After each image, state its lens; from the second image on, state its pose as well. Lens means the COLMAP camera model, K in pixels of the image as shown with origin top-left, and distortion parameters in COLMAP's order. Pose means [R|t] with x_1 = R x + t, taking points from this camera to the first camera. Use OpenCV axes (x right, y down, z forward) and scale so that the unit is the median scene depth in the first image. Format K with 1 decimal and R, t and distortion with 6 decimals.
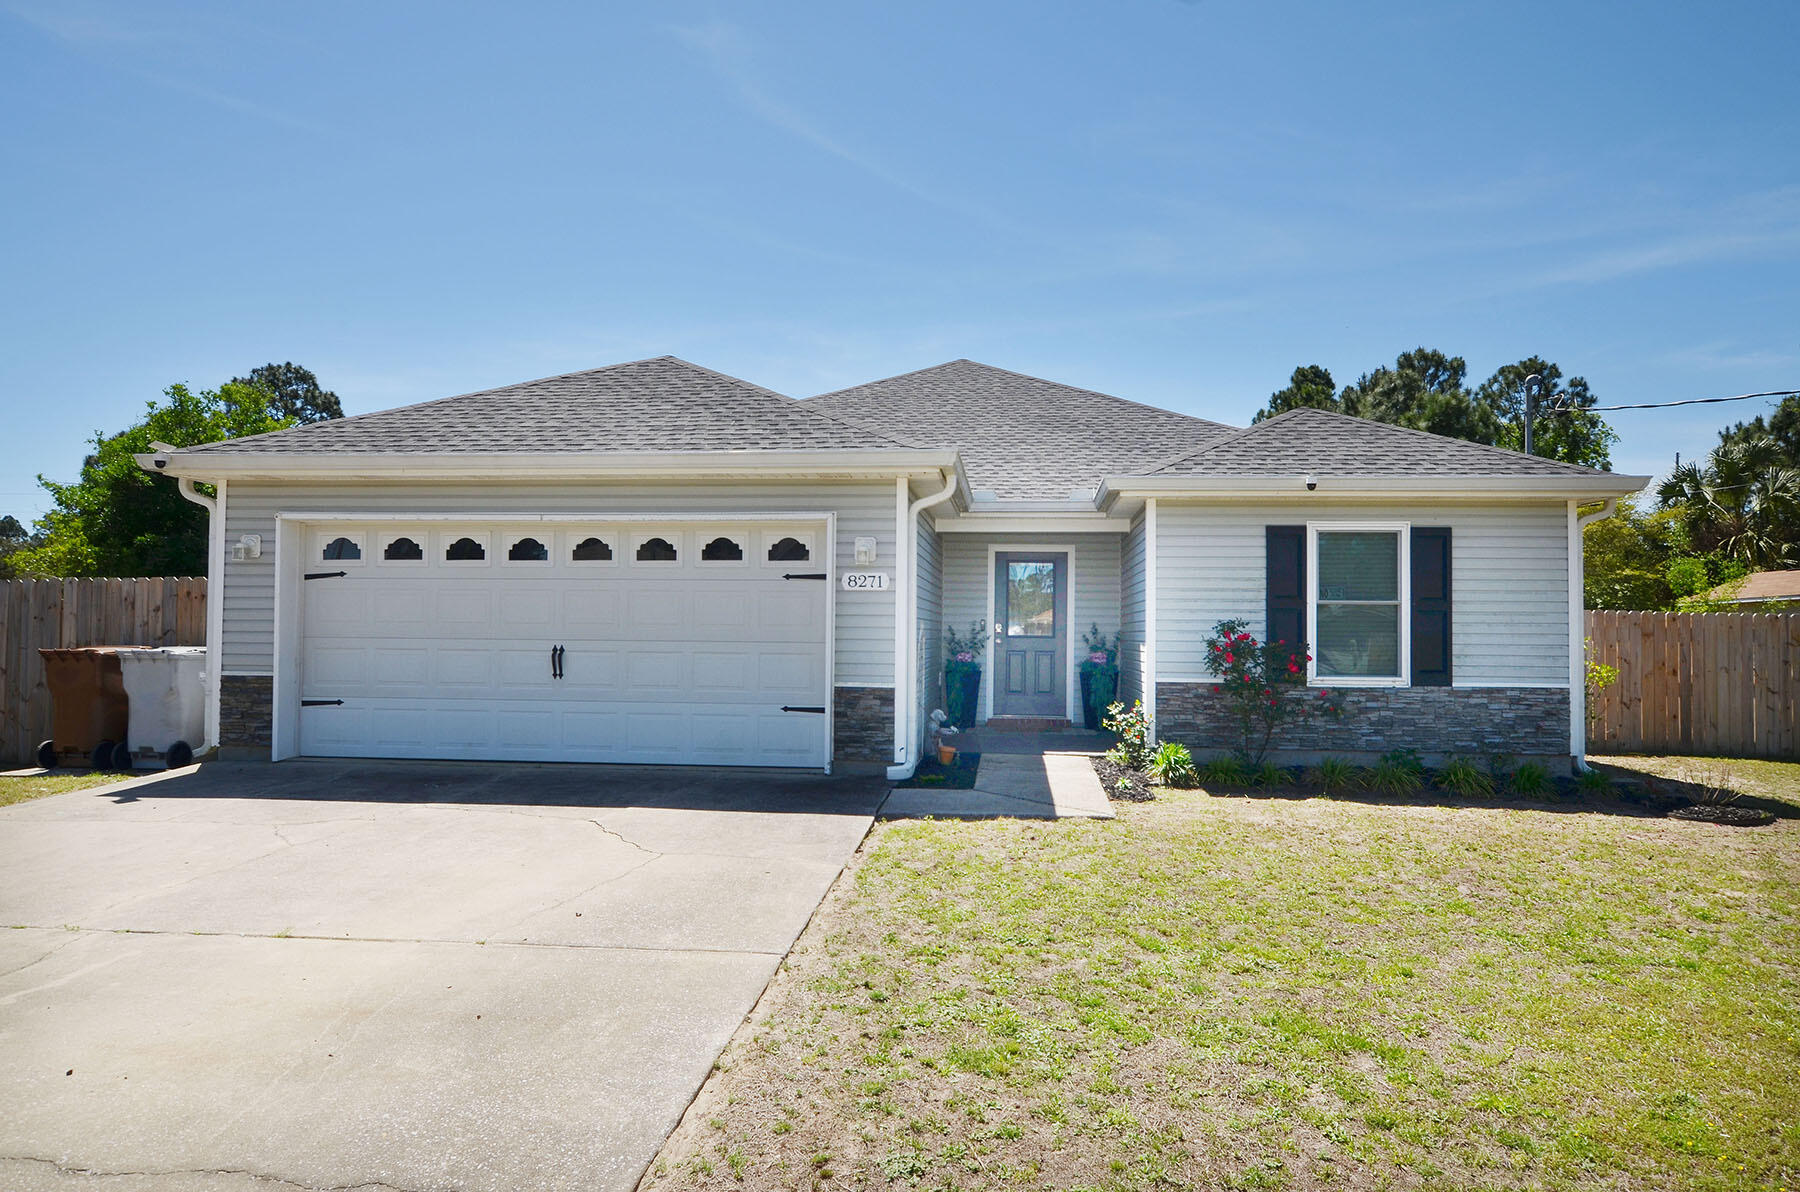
lens RADIAL K [[1086.8, 0, 899.7], [0, 1086.8, 603.6], [0, 0, 1]] dist [0.000654, -0.001022]
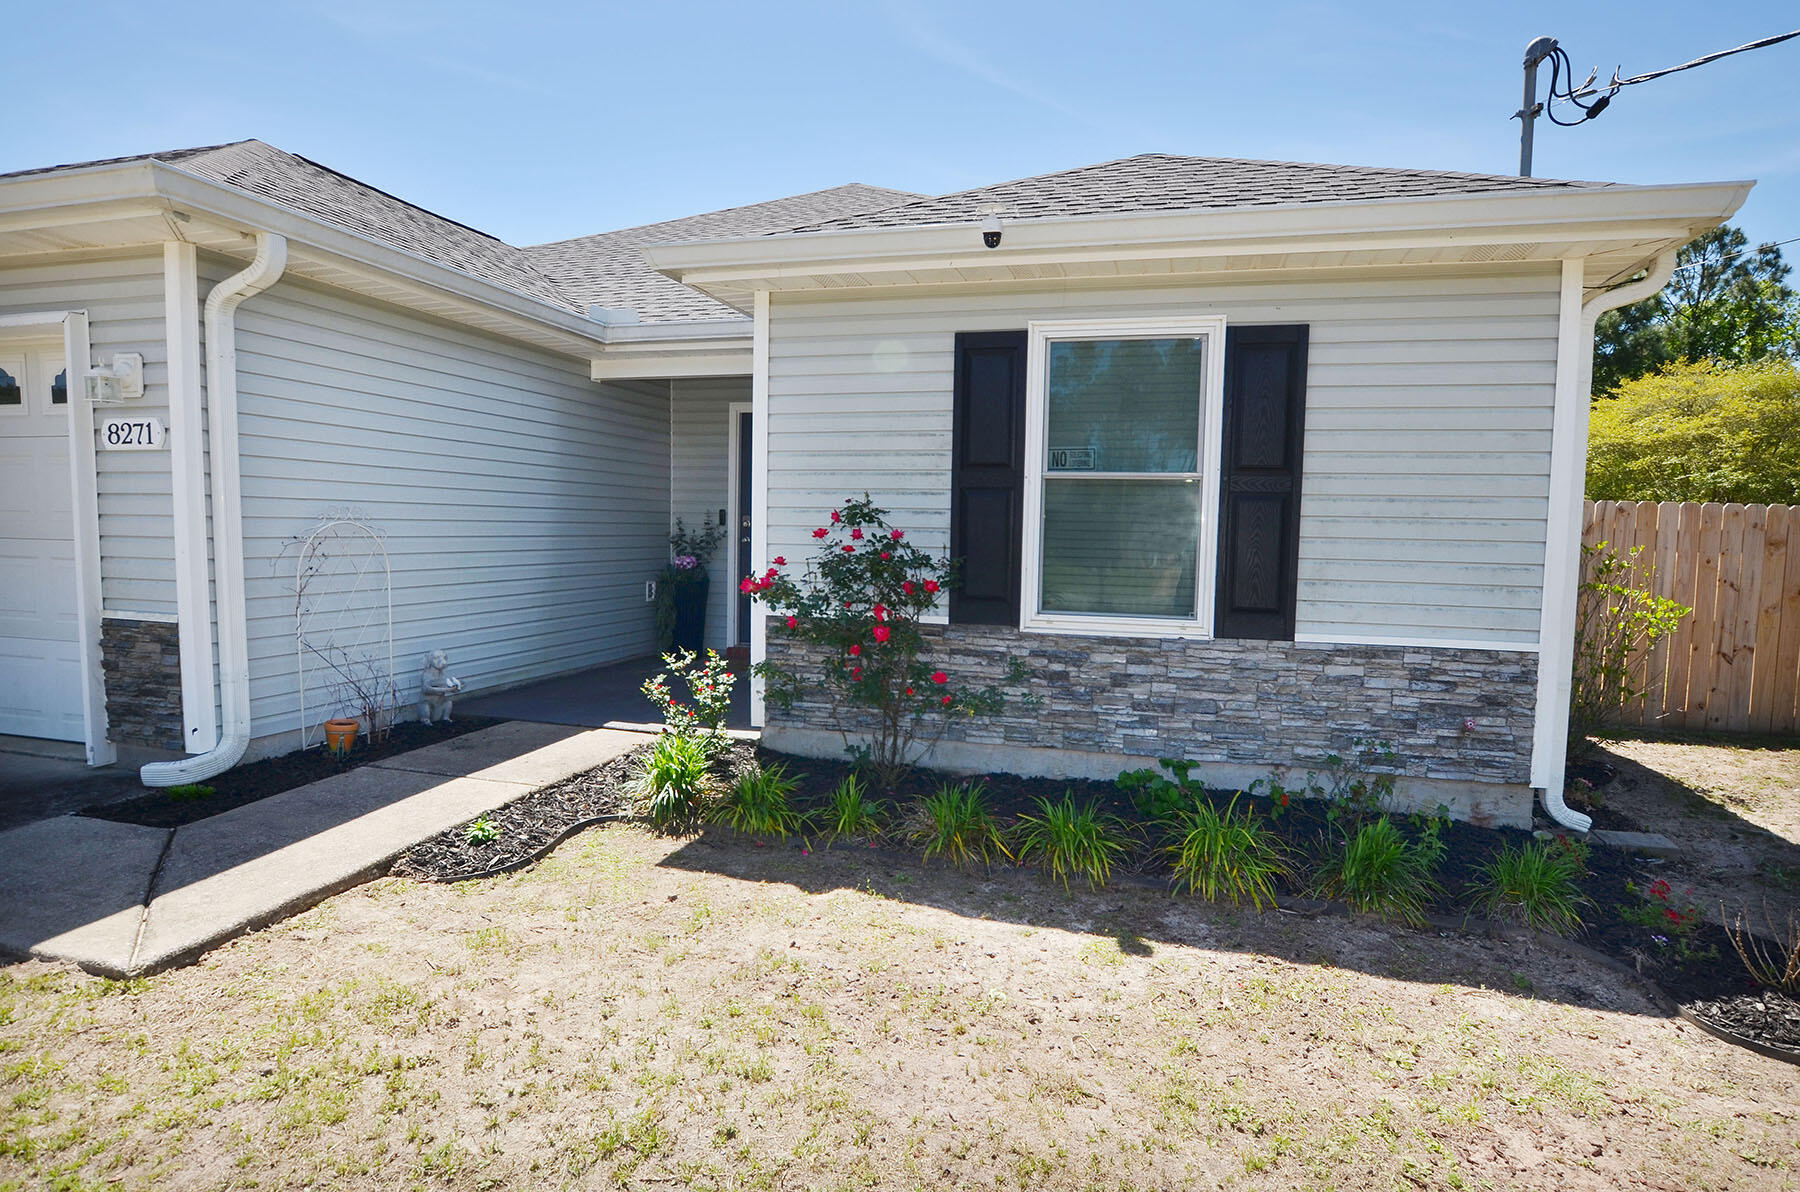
lens RADIAL K [[966.4, 0, 899.8], [0, 966.4, 598.8], [0, 0, 1]] dist [-0.027224, 0.006538]
pose [[0.983590, 0.022958, -0.178950, 0.404593], [-0.005110, 0.995018, 0.099563, 0.012260], [0.180344, -0.097015, 0.978807, 0.522595]]
